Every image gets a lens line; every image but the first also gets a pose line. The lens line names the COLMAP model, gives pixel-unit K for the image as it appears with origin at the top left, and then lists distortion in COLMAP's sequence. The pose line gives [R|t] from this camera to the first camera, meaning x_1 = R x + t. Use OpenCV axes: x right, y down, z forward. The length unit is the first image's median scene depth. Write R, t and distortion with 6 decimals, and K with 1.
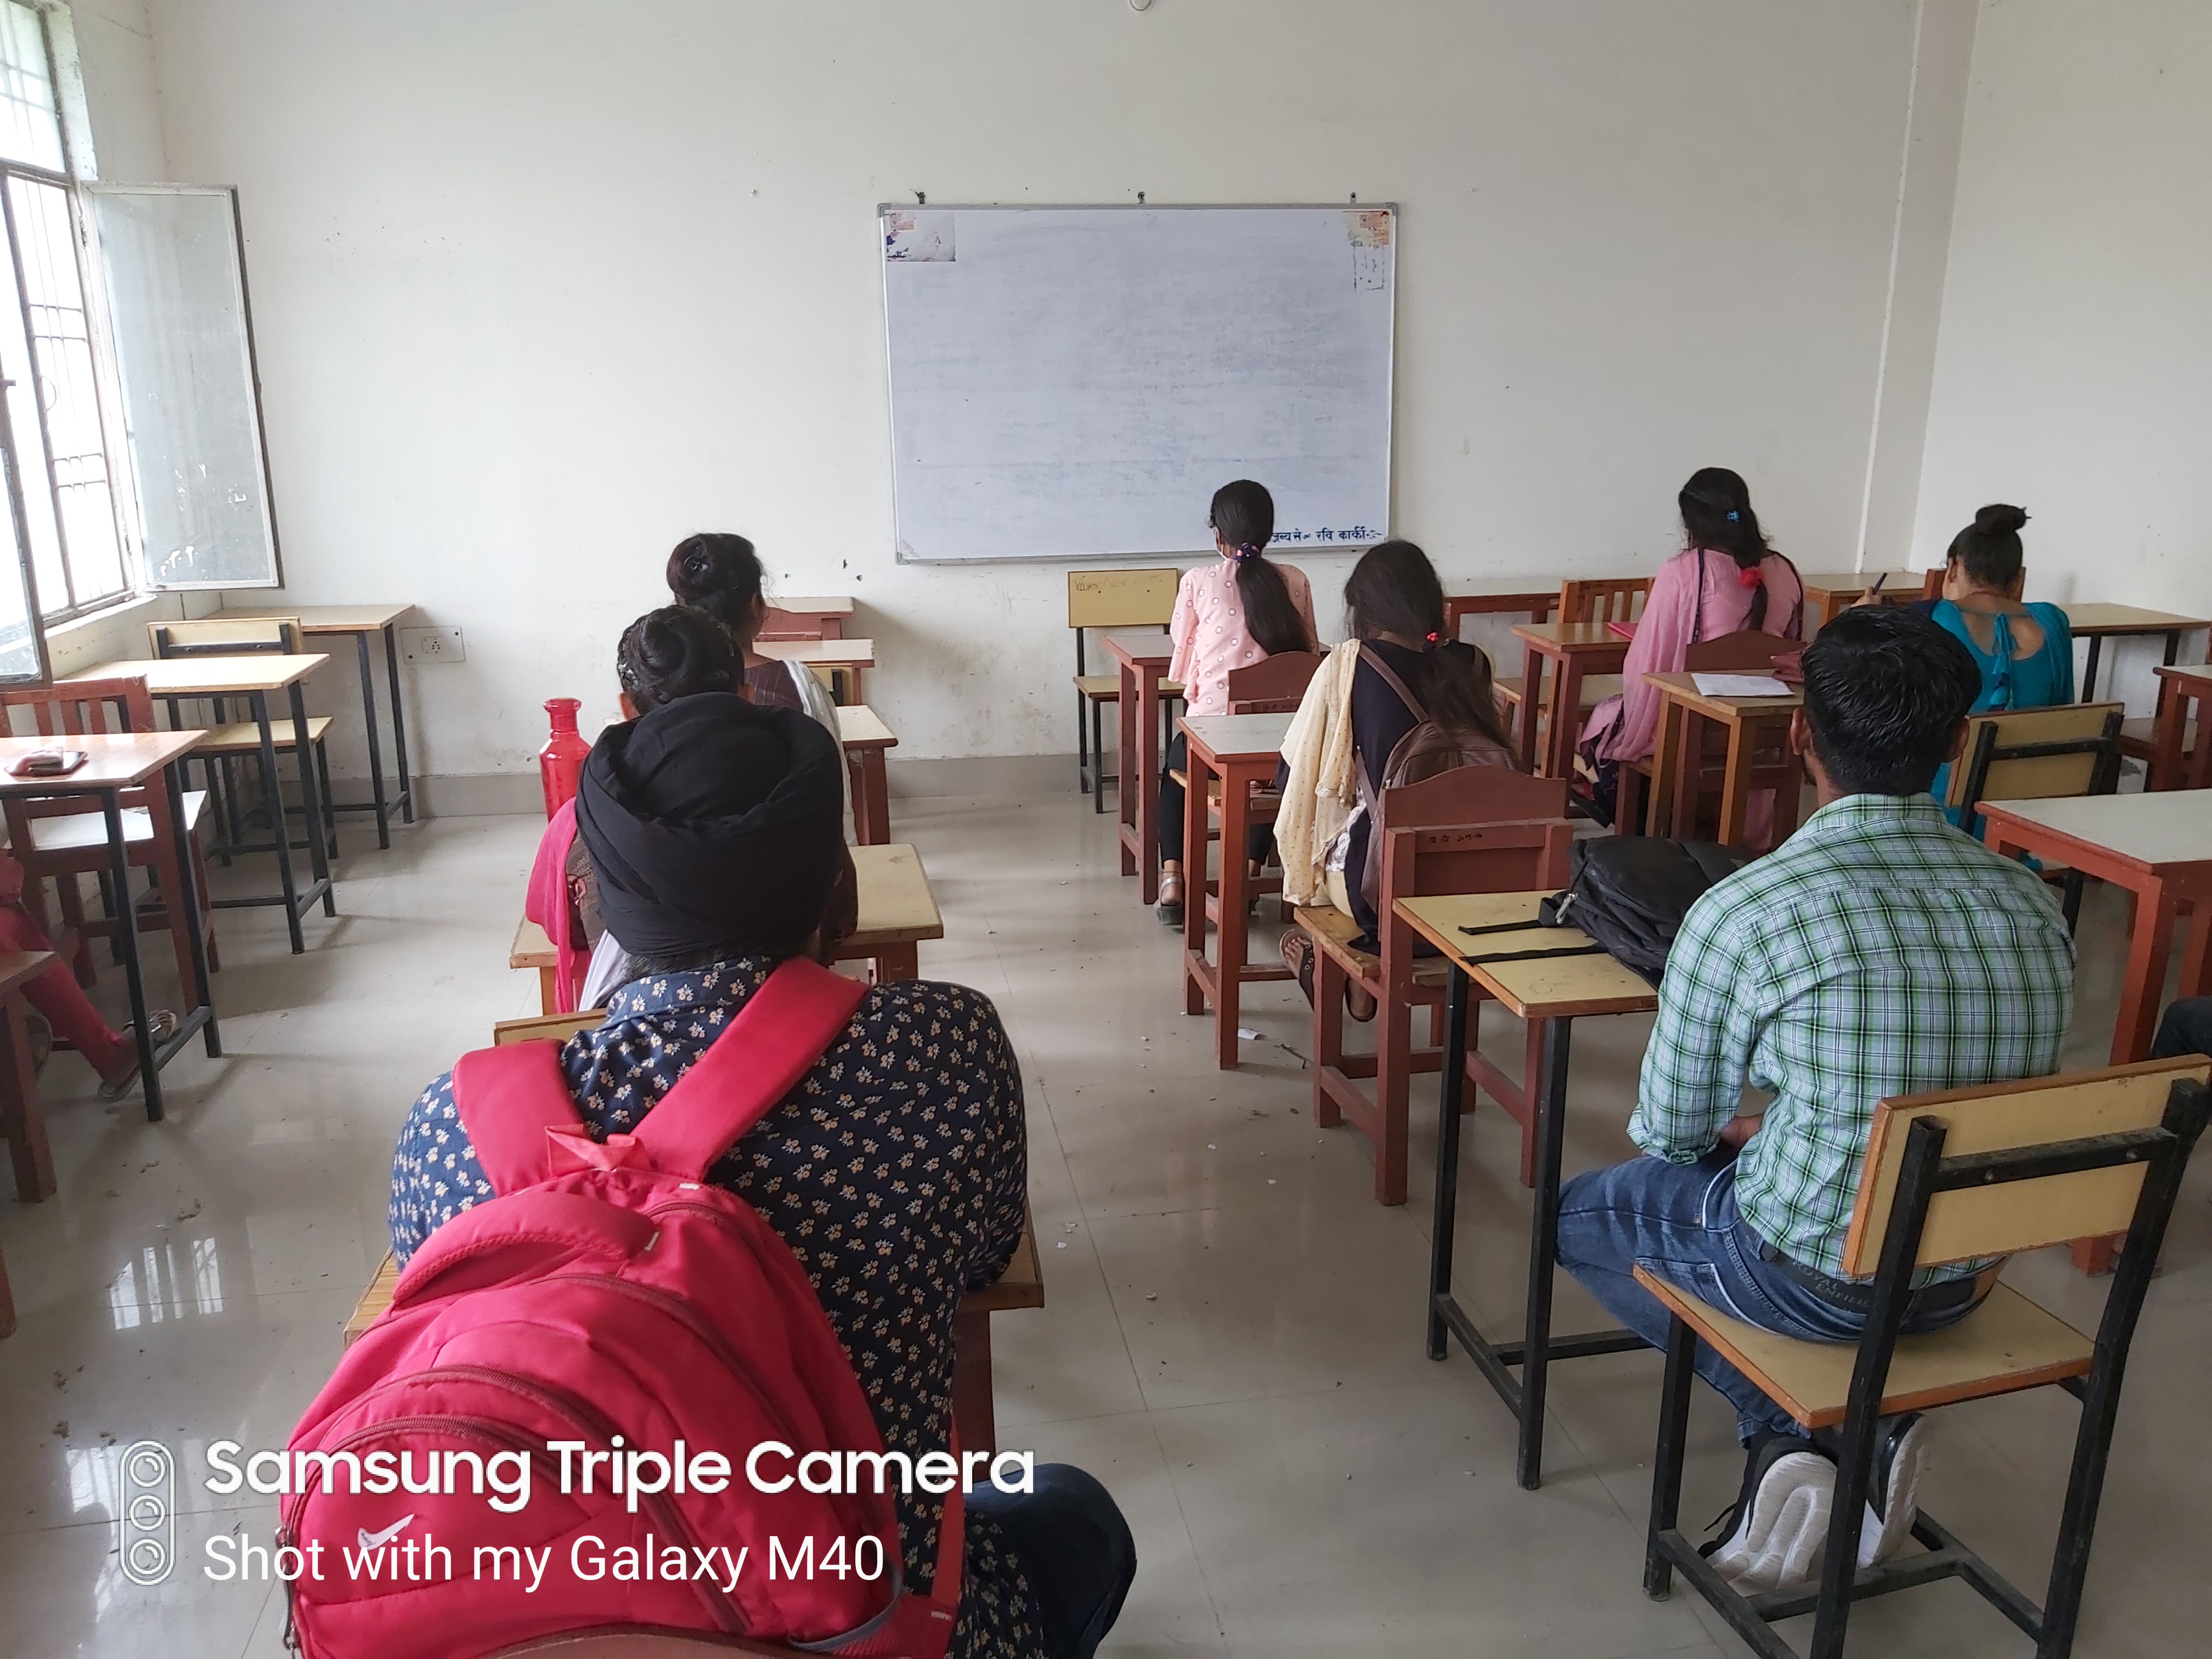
lens RADIAL K [[1741.6, 0, 1098.9], [0, 1741.6, 835.5], [0, 0, 1]] dist [0.102295, -0.171164]
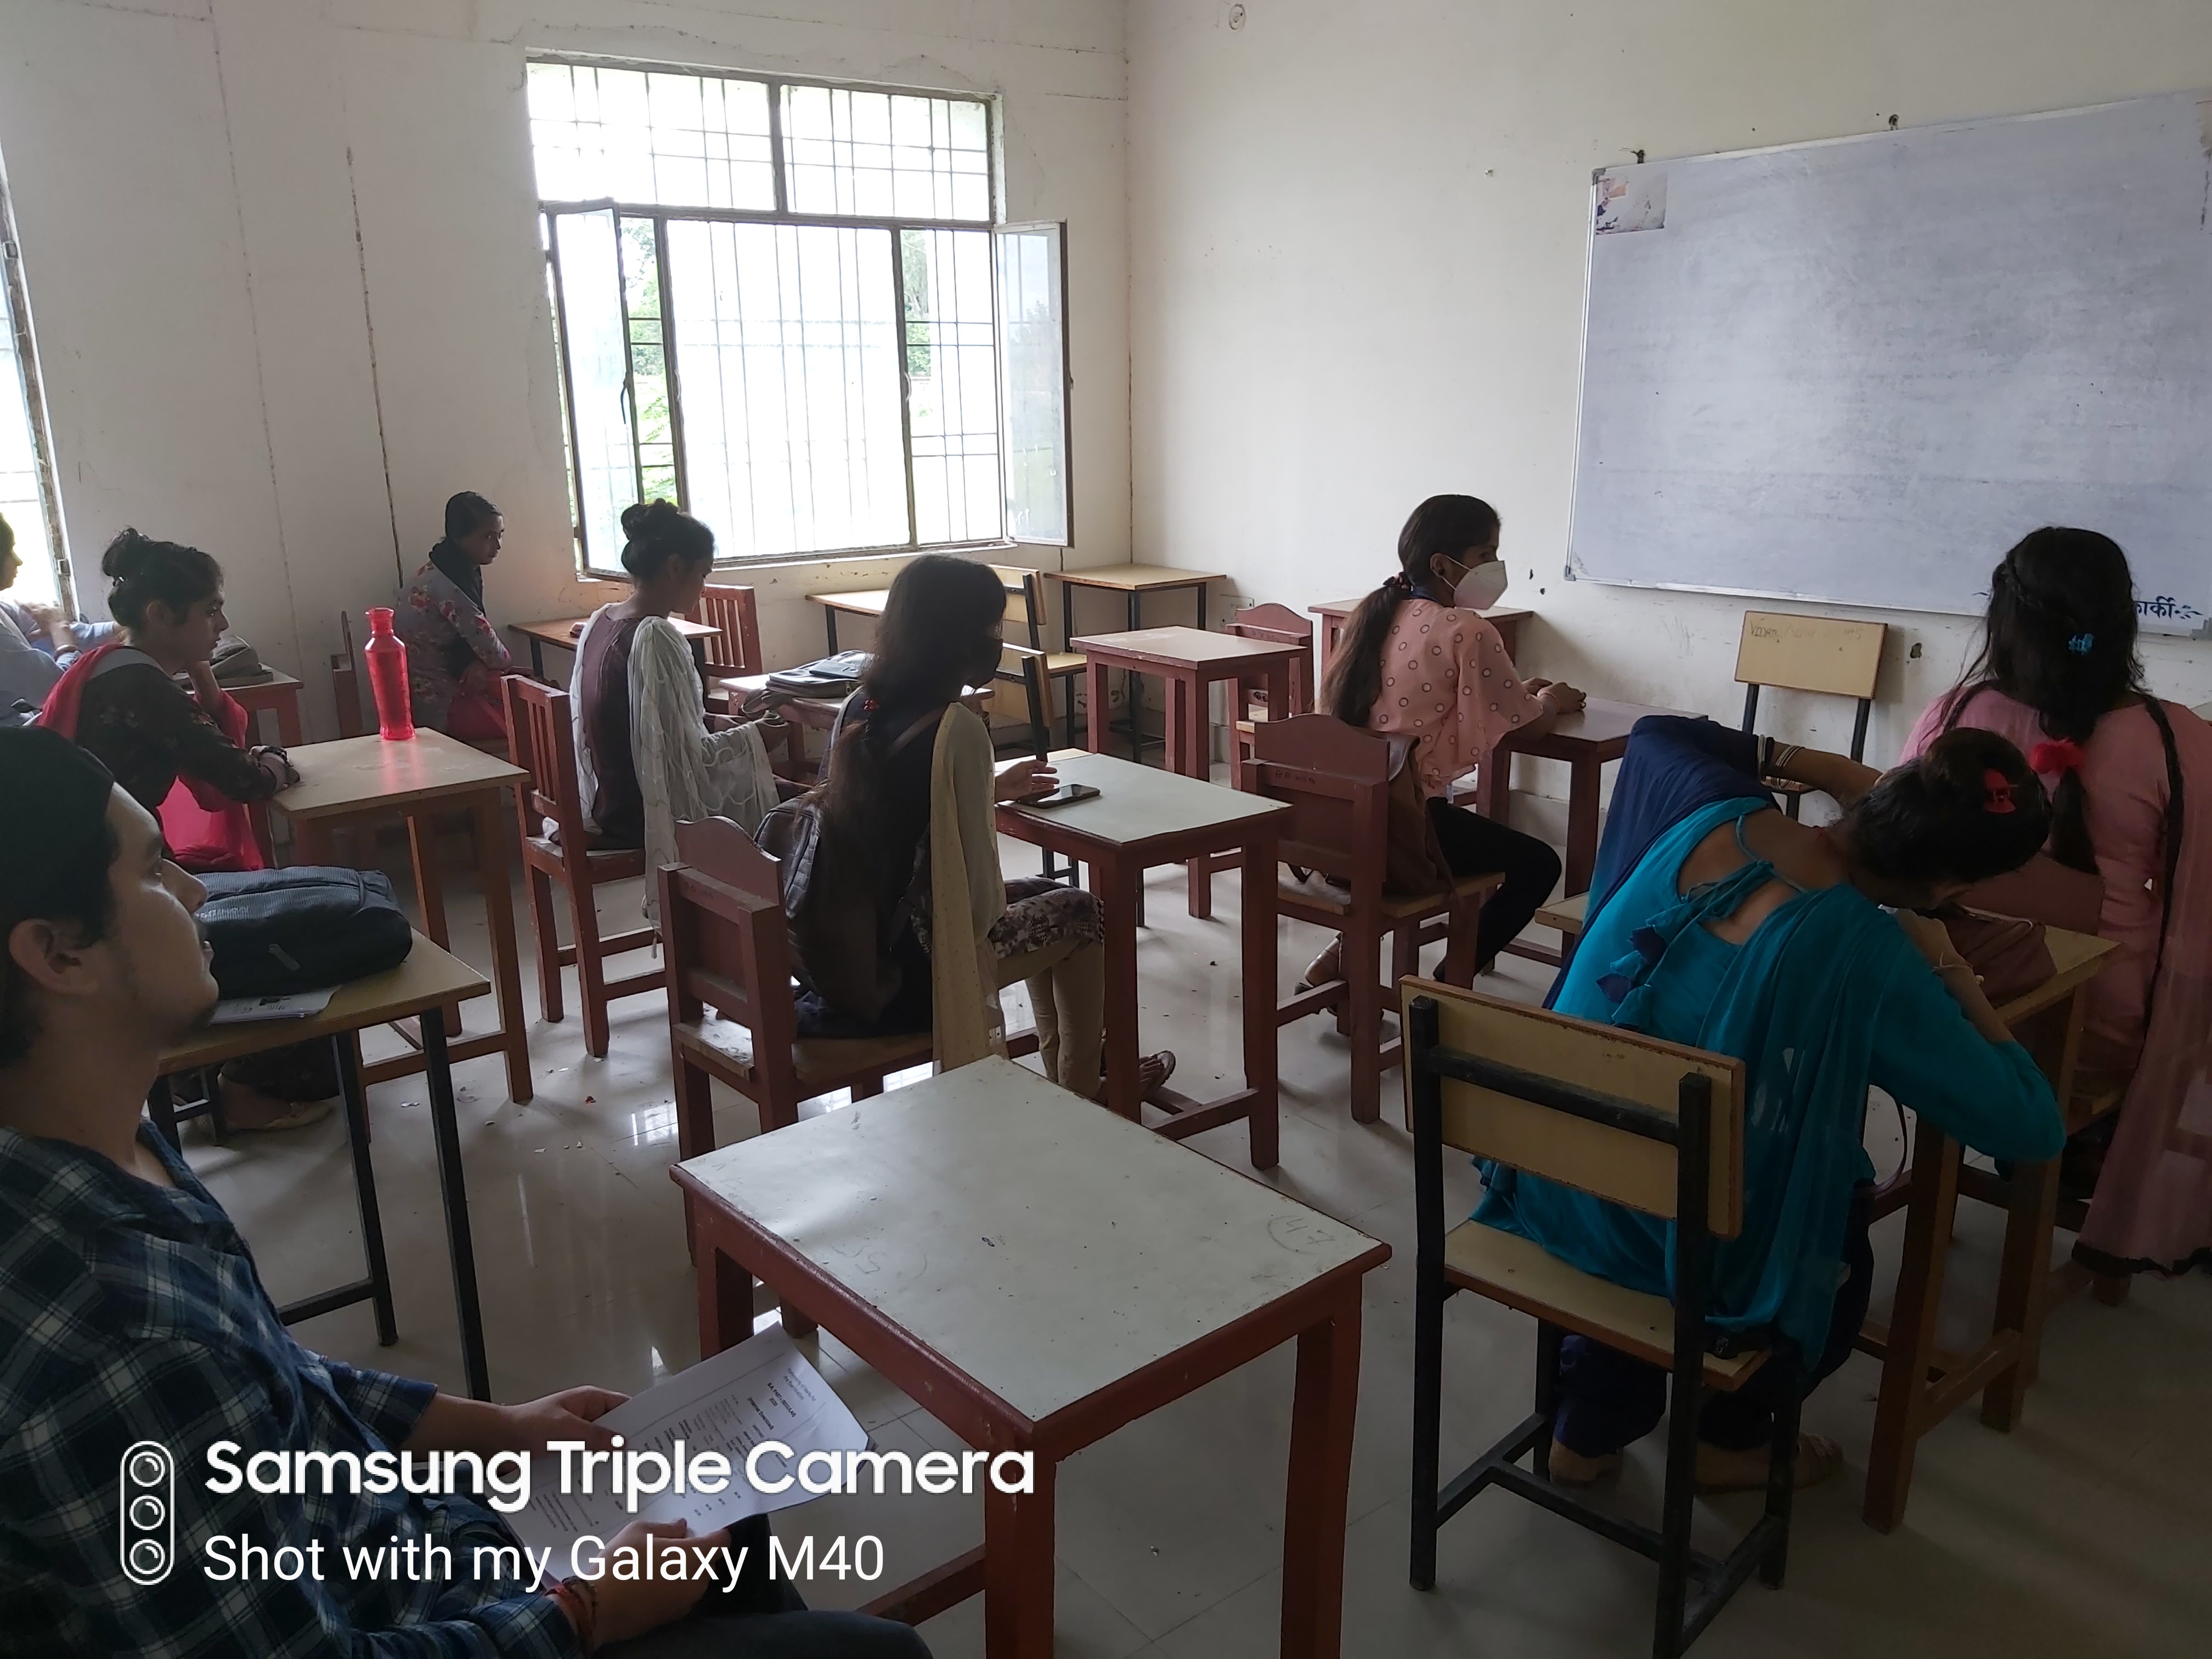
lens RADIAL K [[1741.6, 0, 1098.9], [0, 1741.6, 835.5], [0, 0, 1]] dist [0.102295, -0.171164]
pose [[0.458084, 0.226743, -0.859504, 0.562549], [-0.214106, 0.966597, 0.140884, -0.103903], [0.862738, 0.119488, 0.491330, 0.374796]]
